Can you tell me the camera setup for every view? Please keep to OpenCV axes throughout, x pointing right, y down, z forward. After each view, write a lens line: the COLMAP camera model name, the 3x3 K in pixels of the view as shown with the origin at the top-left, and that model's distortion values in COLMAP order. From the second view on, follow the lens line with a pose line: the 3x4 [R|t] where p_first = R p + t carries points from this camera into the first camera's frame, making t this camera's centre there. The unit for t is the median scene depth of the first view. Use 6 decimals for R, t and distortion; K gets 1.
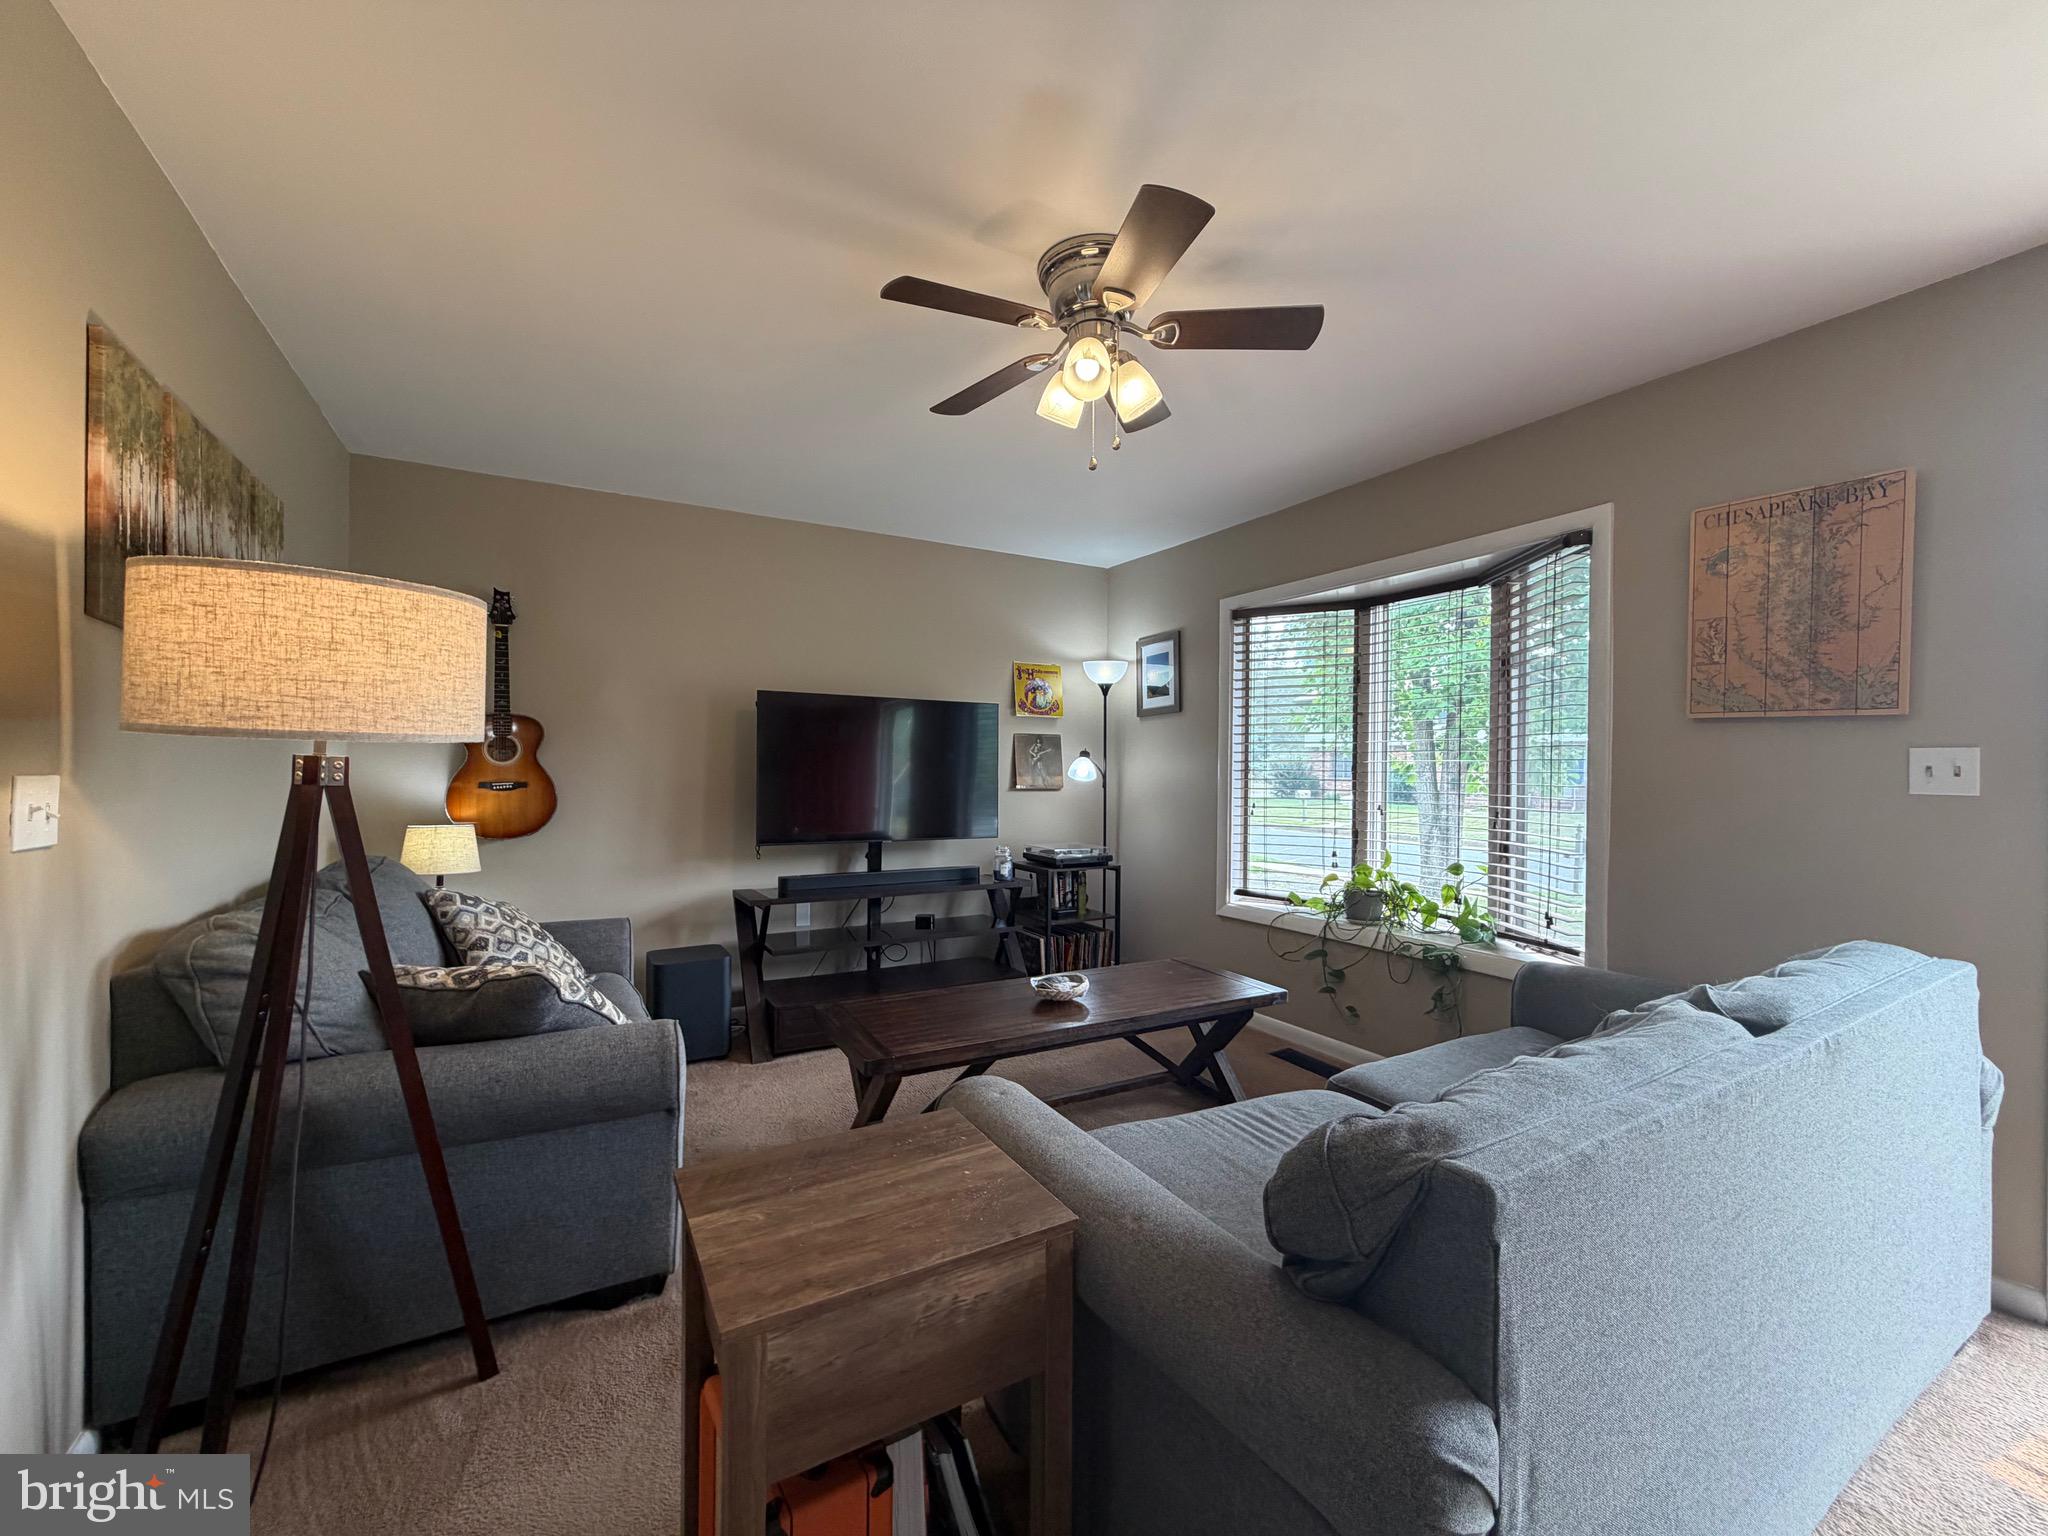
lens RADIAL K [[814.5, 0, 1019.0], [0, 814.5, 768.3], [0, 0, 1]] dist [0.000351, 0.000049]
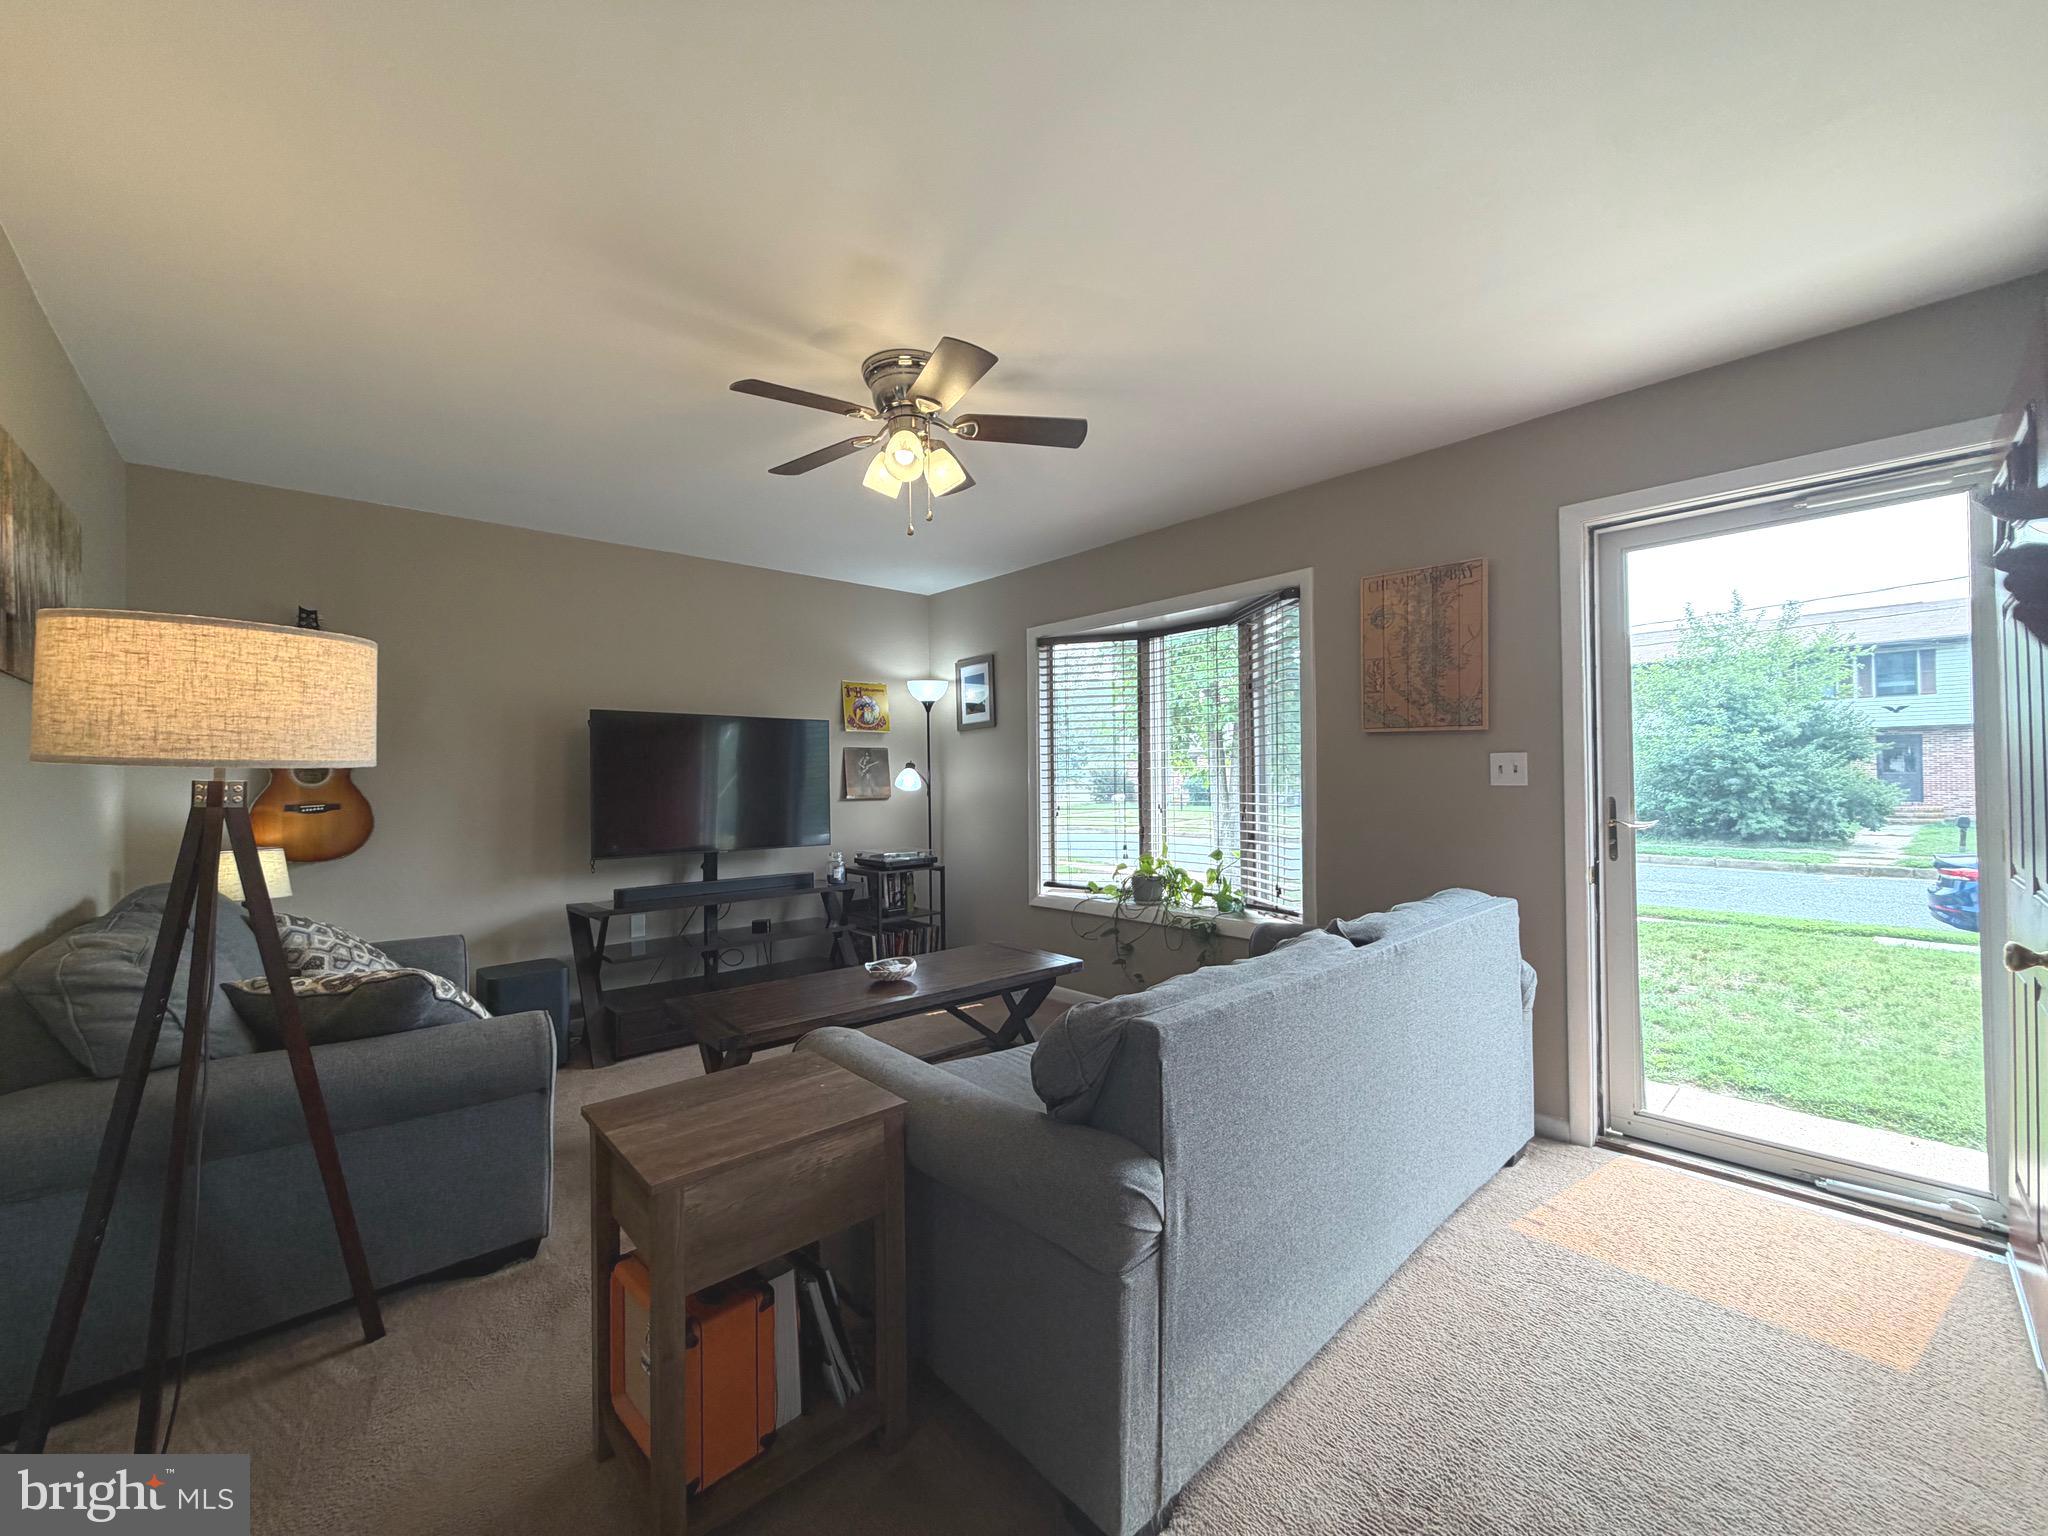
lens RADIAL K [[814.5, 0, 1019.0], [0, 814.5, 768.3], [0, 0, 1]] dist [0.000351, 0.000049]
pose [[0.977741, -0.017022, 0.209122, -0.009763], [0.019543, 0.999759, -0.009995, -0.000163], [-0.208901, 0.013859, 0.977839, -0.181927]]
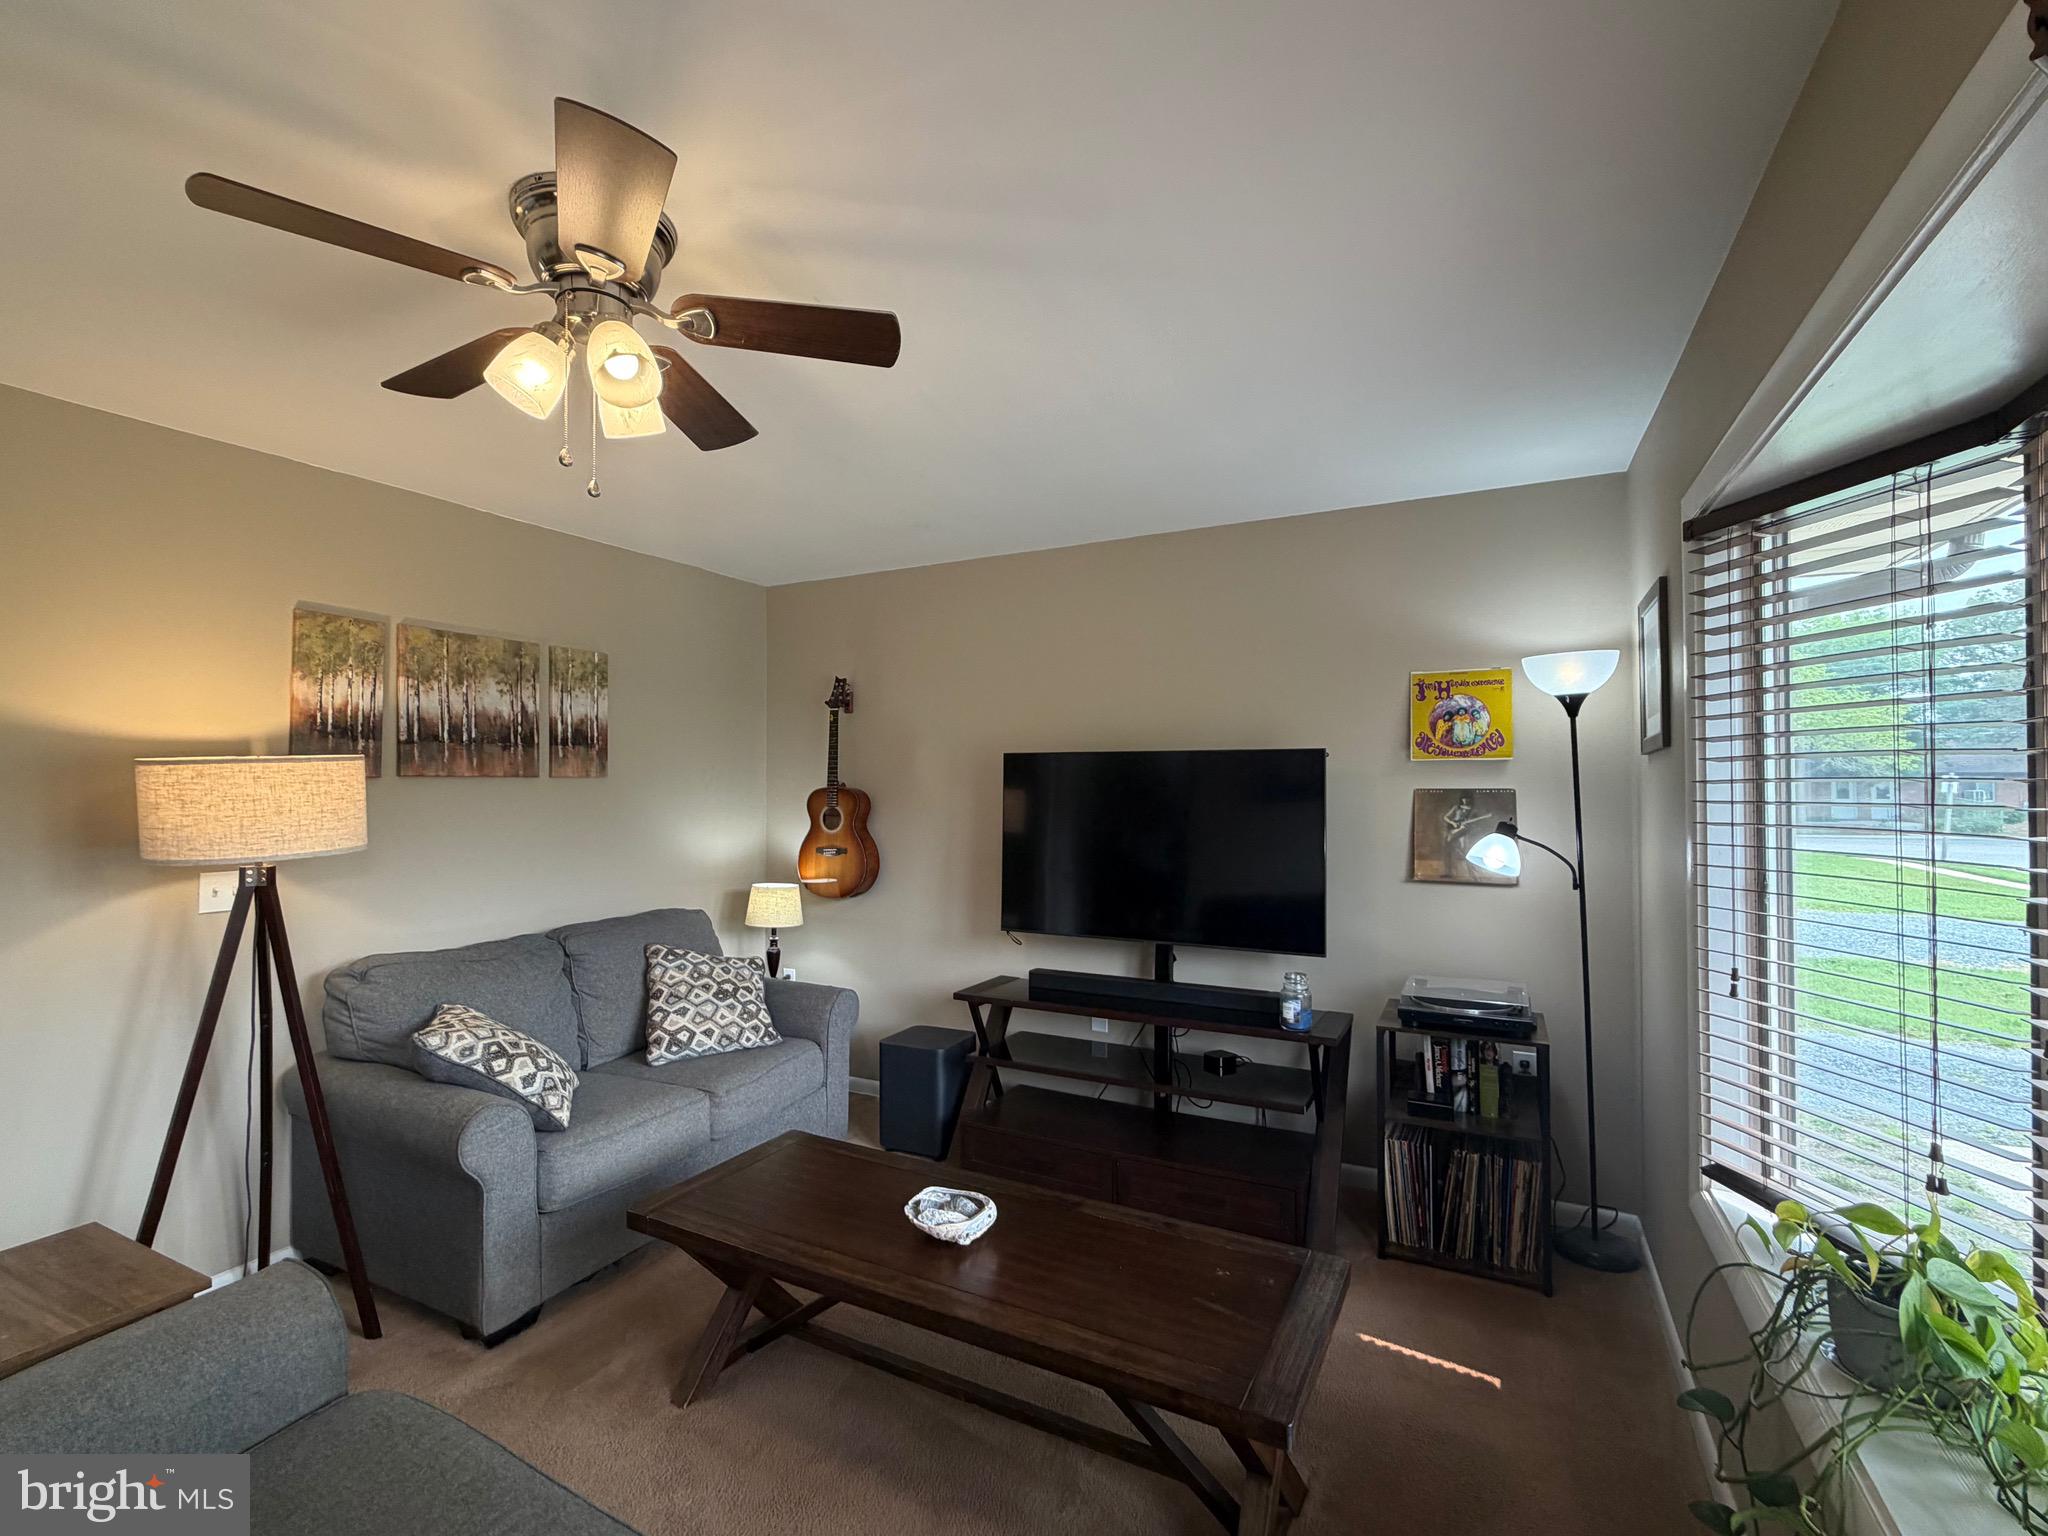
lens RADIAL K [[929.4, 0, 1026.5], [0, 929.4, 776.8], [0, 0, 1]] dist [-0.000458, -0.000165]
pose [[0.546392, -0.014820, -0.837399, 0.790938], [0.006900, 0.999889, -0.013194, -0.084668], [0.837501, 0.001431, 0.546434, 0.702541]]
